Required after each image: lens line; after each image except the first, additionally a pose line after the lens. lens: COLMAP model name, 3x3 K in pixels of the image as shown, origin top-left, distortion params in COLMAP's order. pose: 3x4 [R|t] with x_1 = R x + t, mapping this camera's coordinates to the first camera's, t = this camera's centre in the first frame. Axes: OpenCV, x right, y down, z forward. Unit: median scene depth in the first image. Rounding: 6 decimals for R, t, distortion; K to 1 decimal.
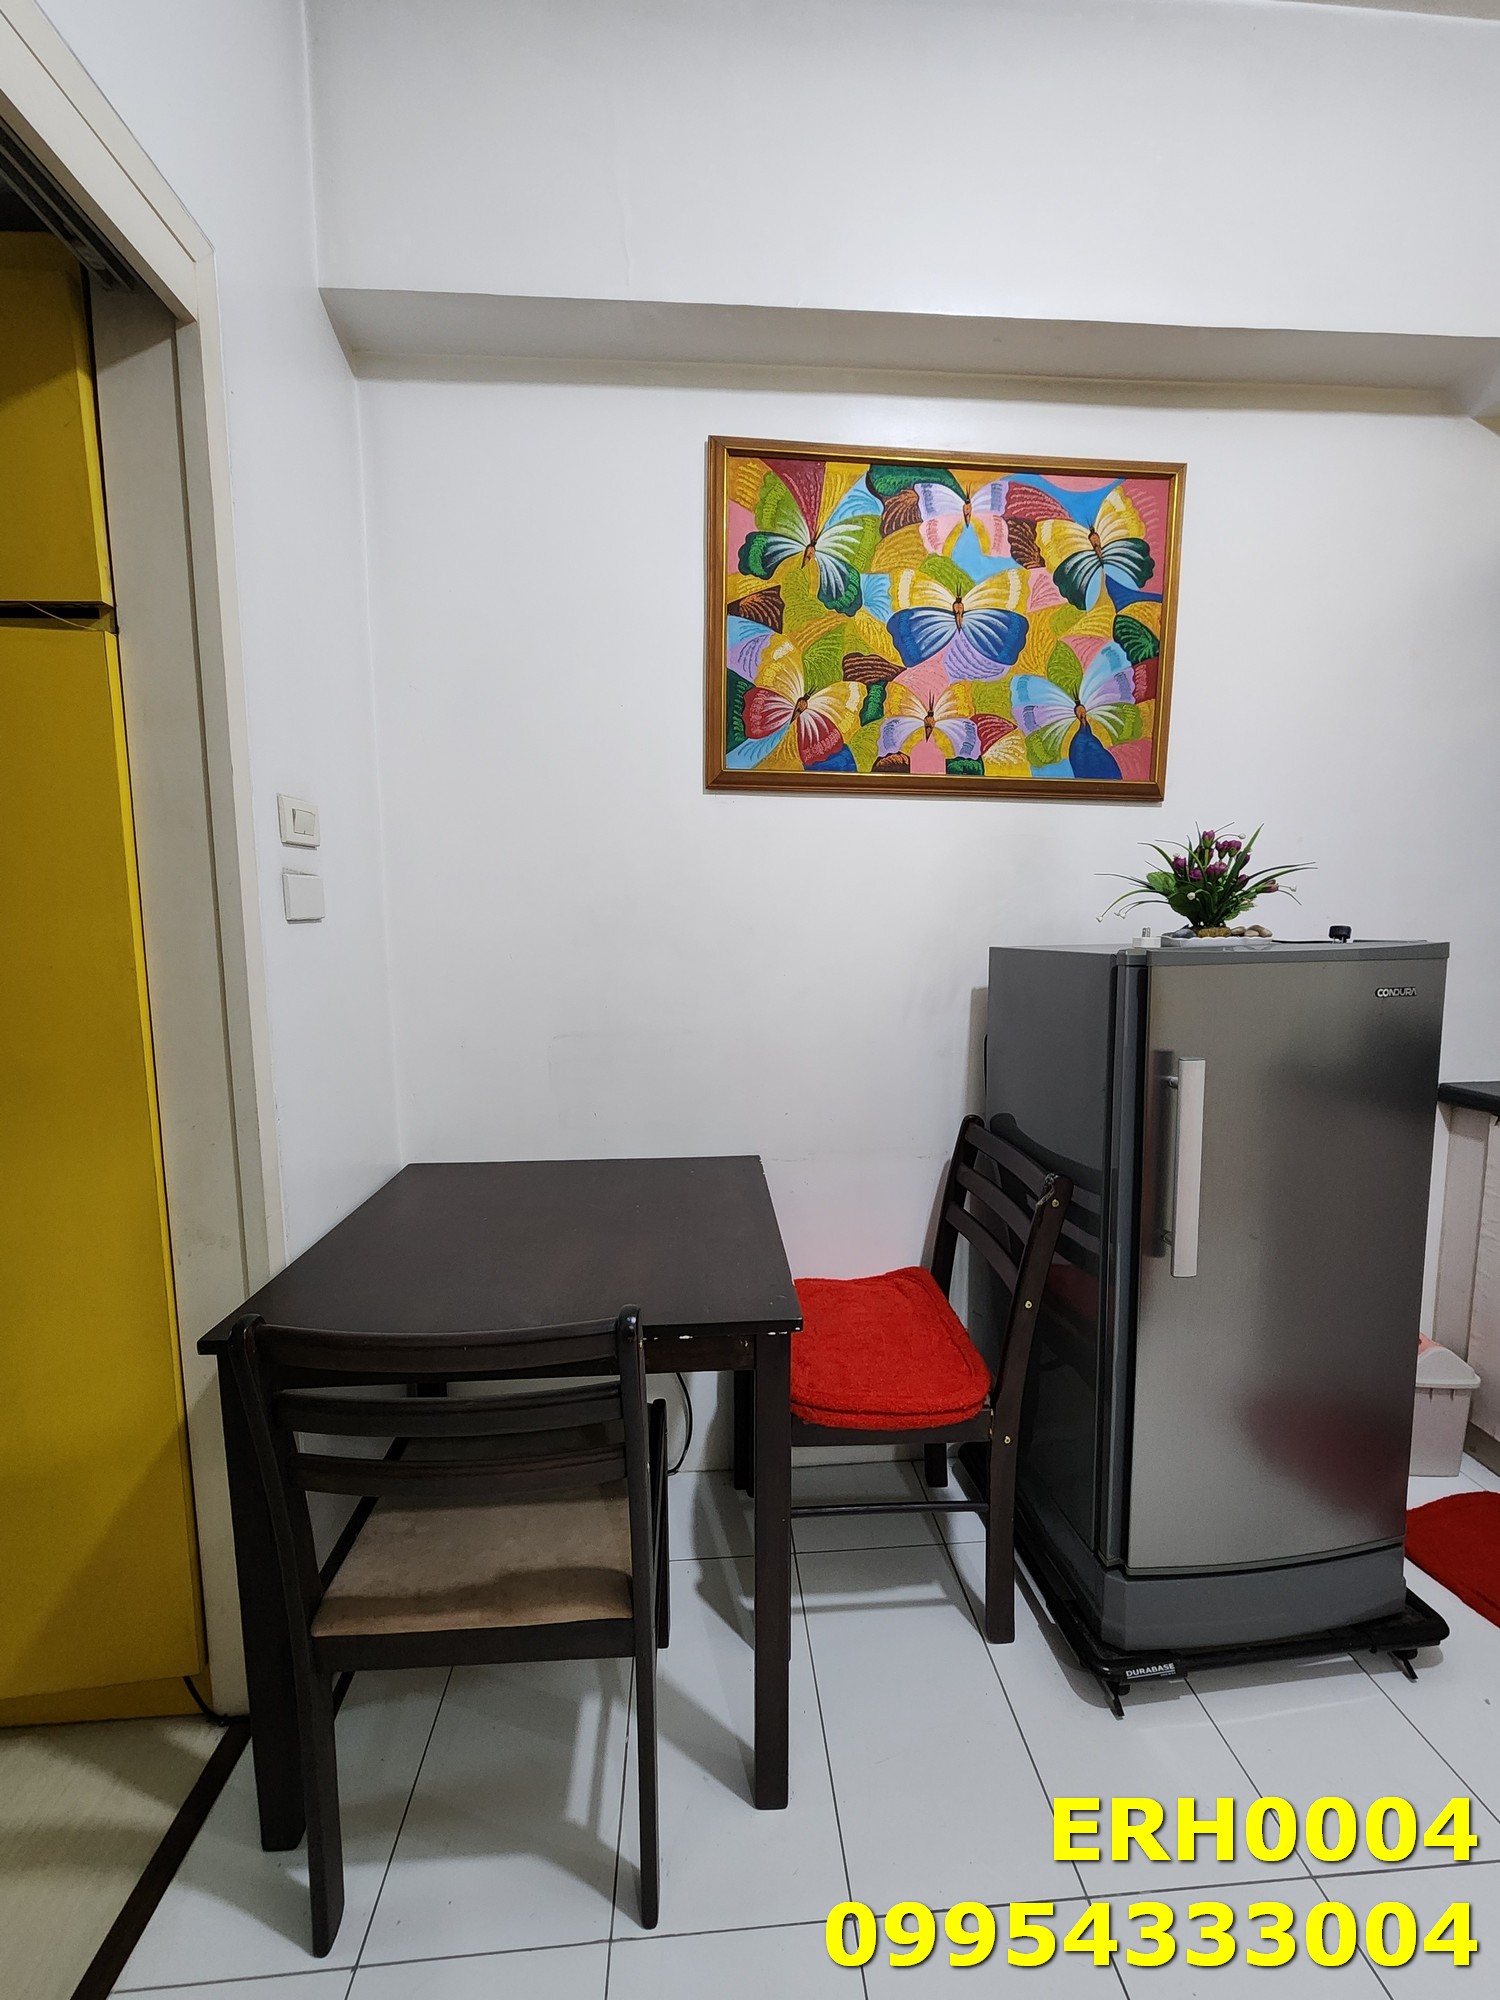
lens RADIAL K [[831.5, 0, 738.1], [0, 831.5, 1017.1], [0, 0, 1]] dist [0.002820, -0.000374]
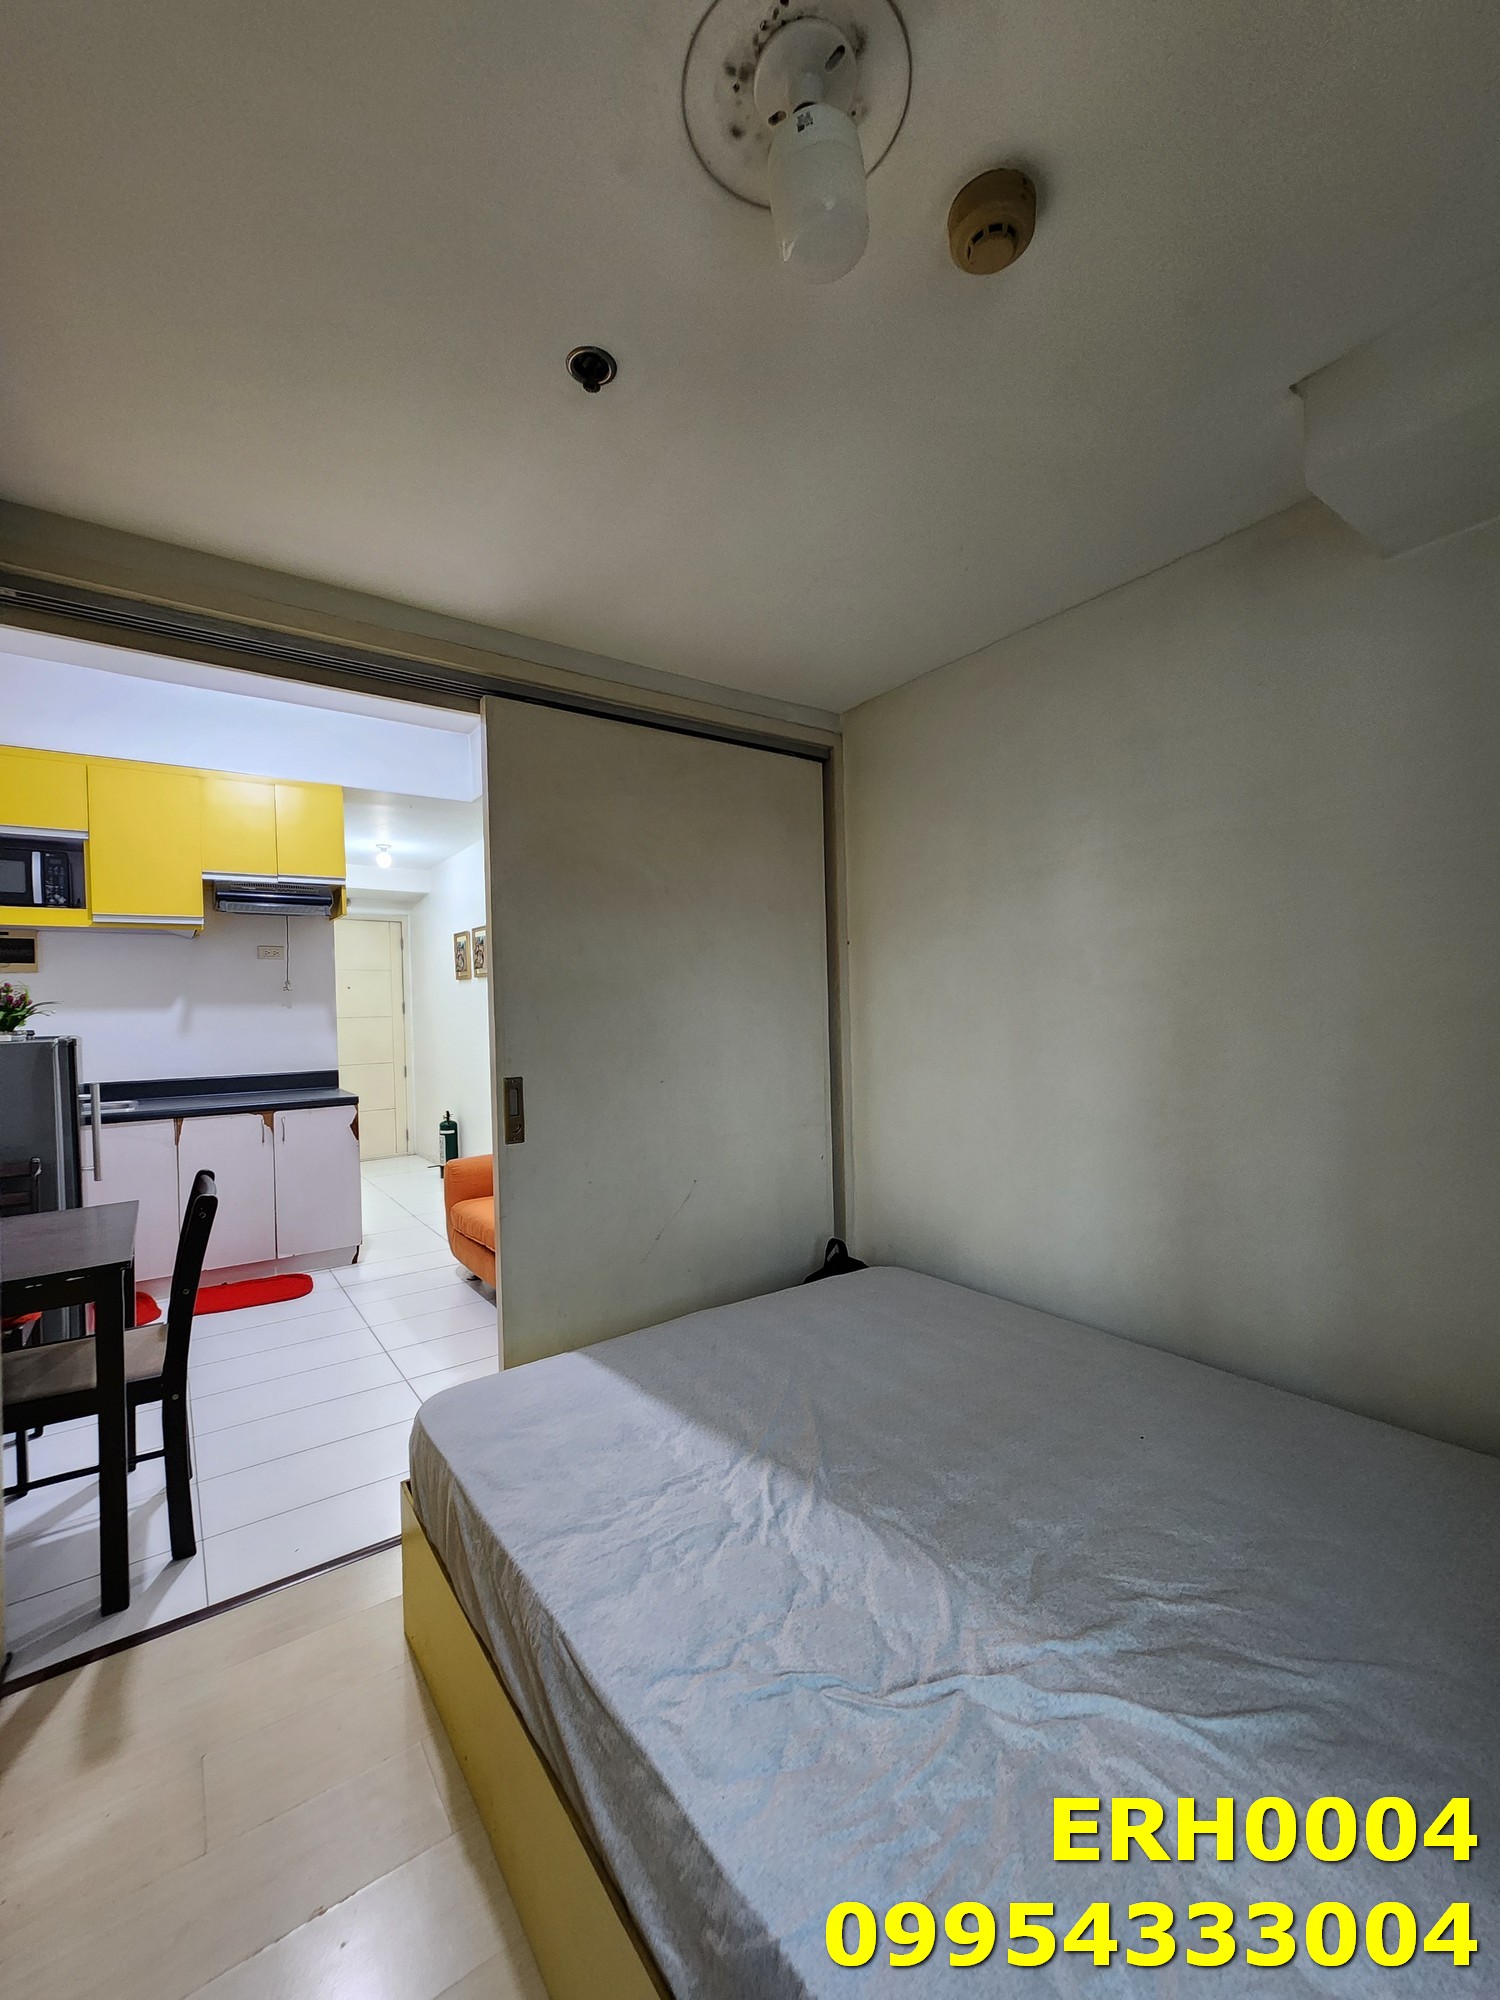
lens RADIAL K [[831.5, 0, 746.7], [0, 831.5, 1013.1], [0, 0, 1]] dist [0.002820, -0.000374]
pose [[-0.513716, 0.018232, 0.857767, -1.689177], [0.129883, 0.989904, 0.056746, -0.029623], [-0.848072, 0.140560, -0.510897, 0.435822]]
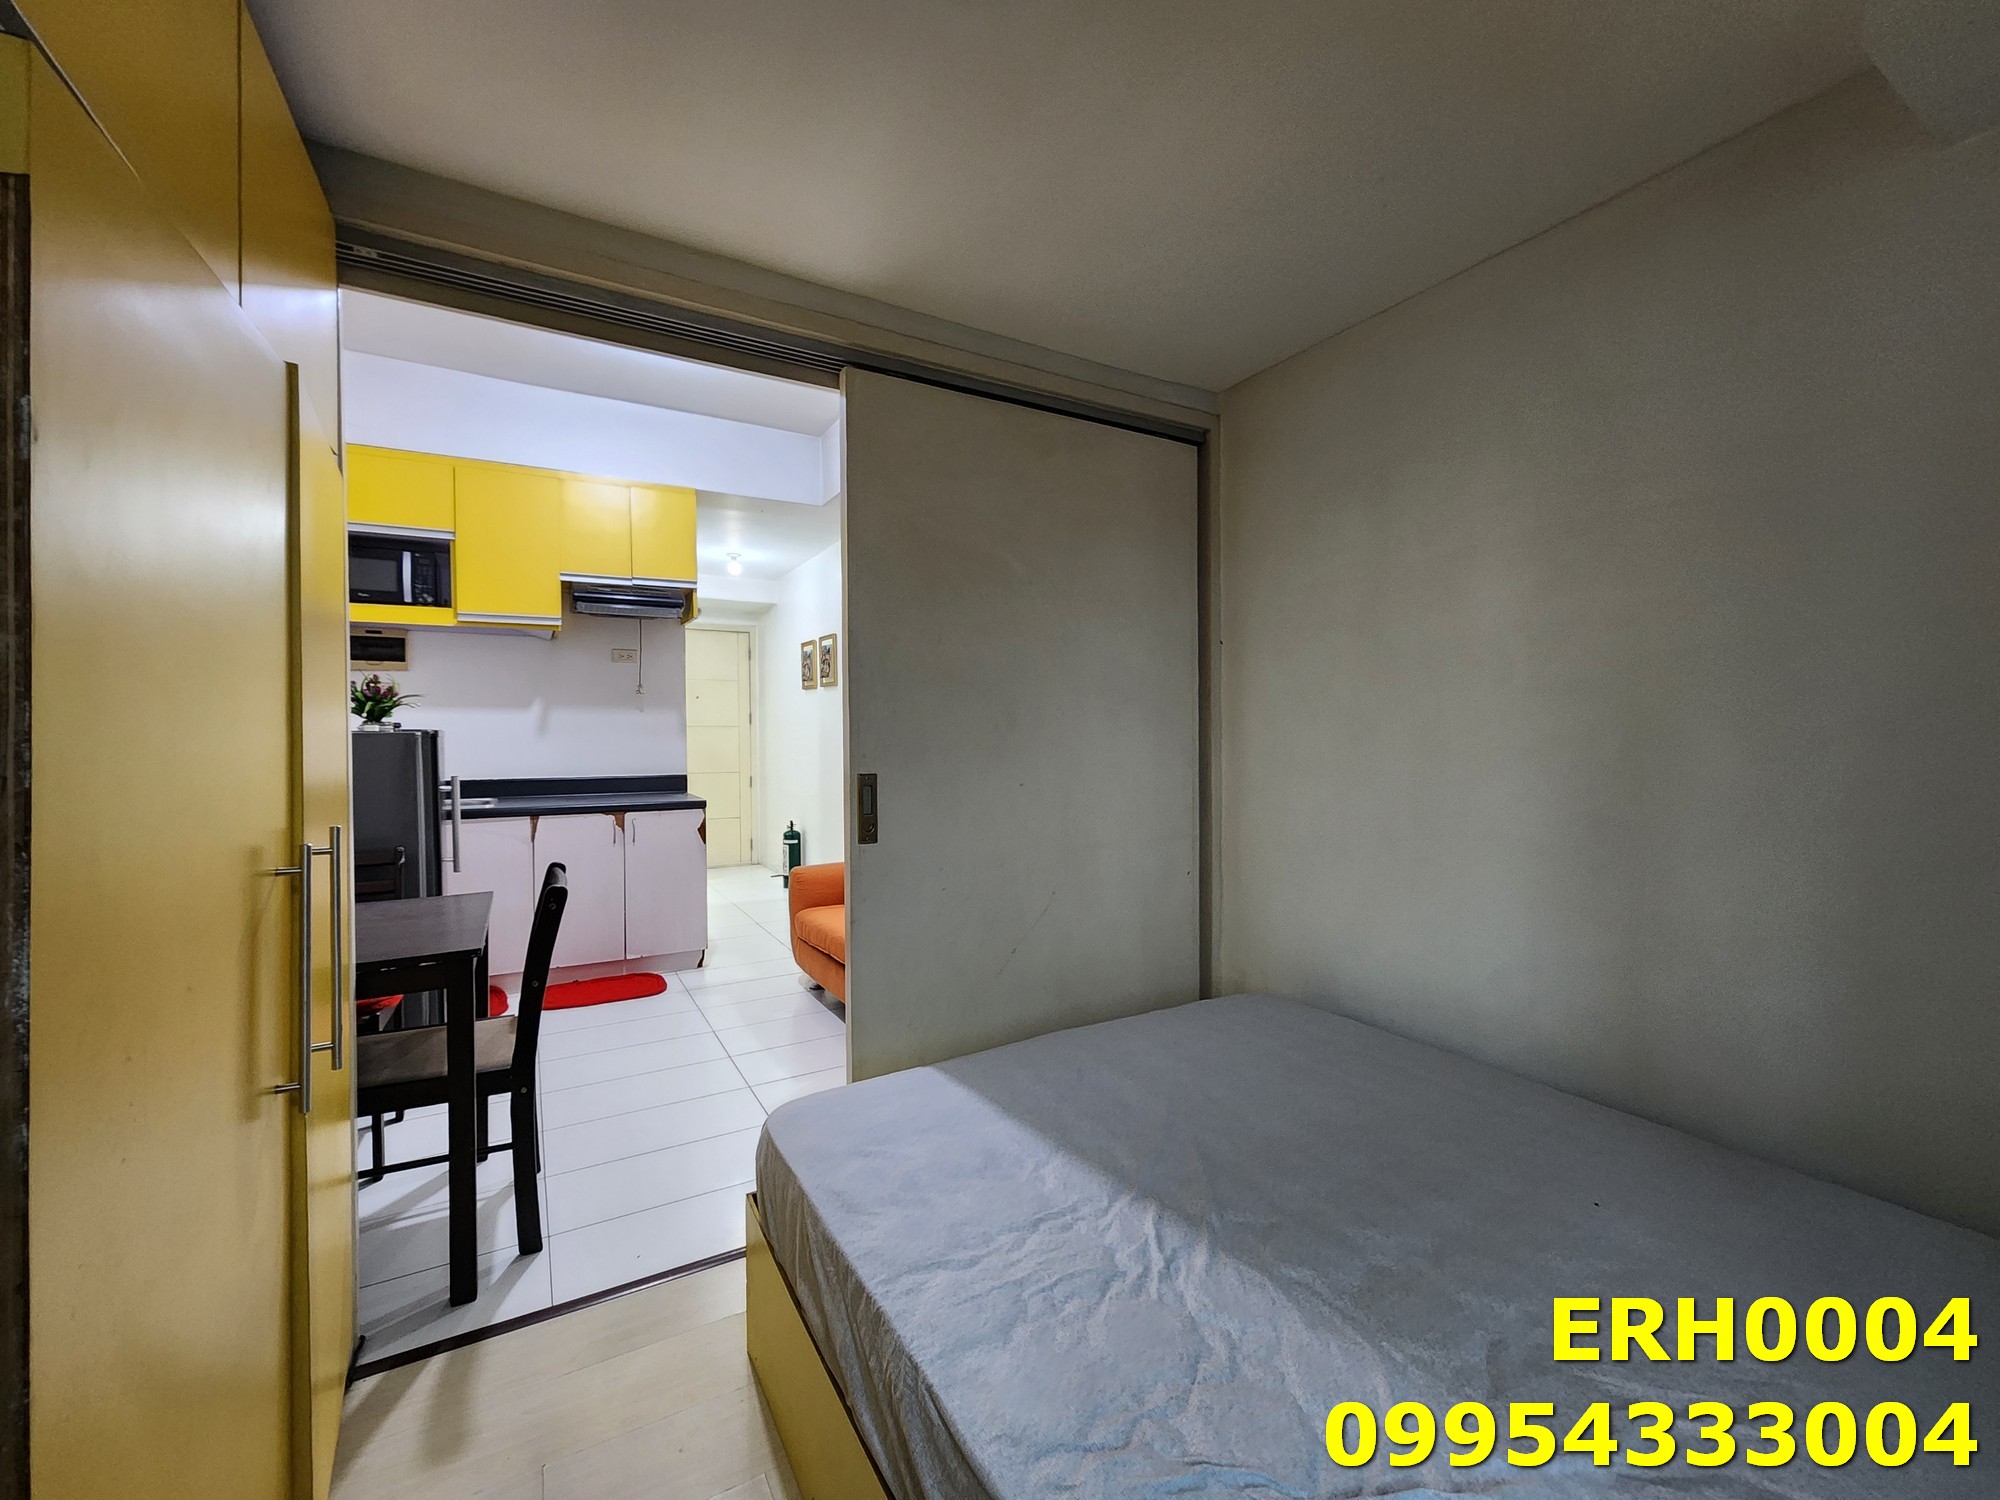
lens RADIAL K [[831.5, 0, 1008.3], [0, 831.5, 747.7], [0, 0, 1]] dist [0.002820, -0.000374]
pose [[-0.437090, -0.002491, 0.899414, -1.582312], [0.114069, 0.991768, 0.058181, 0.008834], [-0.892155, 0.128025, -0.433208, 0.436117]]
